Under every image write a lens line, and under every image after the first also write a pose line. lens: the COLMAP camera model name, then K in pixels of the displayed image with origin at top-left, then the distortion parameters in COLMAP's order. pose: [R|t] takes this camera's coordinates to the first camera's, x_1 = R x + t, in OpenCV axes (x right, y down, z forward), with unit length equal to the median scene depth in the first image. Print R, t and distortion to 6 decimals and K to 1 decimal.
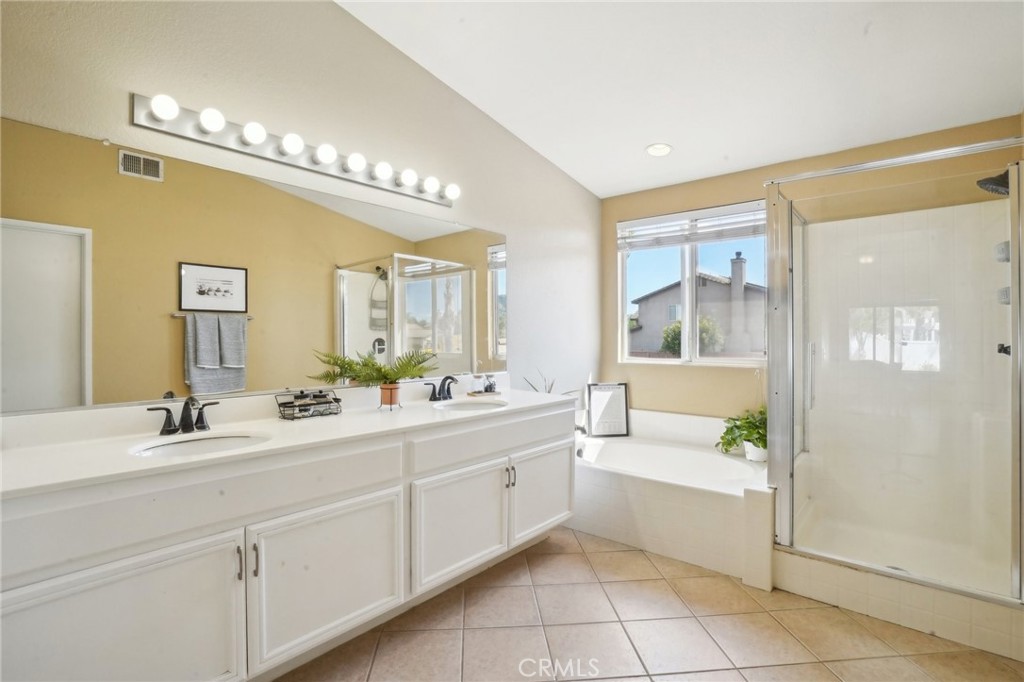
lens RADIAL K [[468.9, 0, 513.2], [0, 468.9, 342.8], [0, 0, 1]] dist [-0.014242, 0.000280]
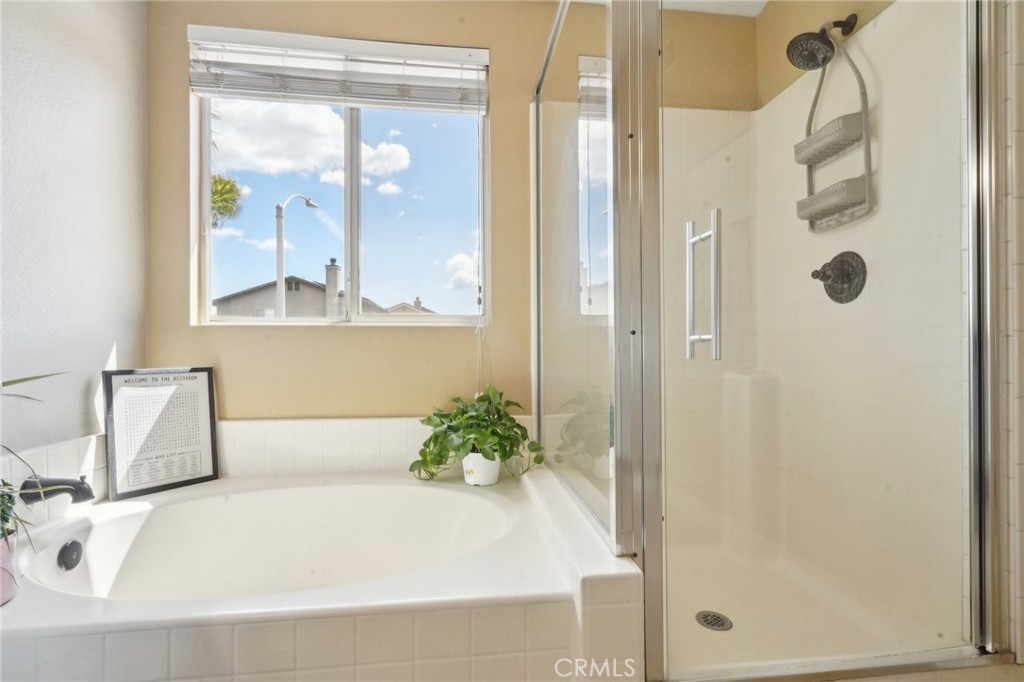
lens RADIAL K [[468.9, 0, 520.3], [0, 468.9, 354.5], [0, 0, 1]] dist [-0.014242, 0.000280]
pose [[0.667214, -0.003977, 0.744856, 0.101444], [0.004243, 0.999990, 0.001539, 0.075072], [-0.744854, 0.002134, 0.667224, 0.463013]]
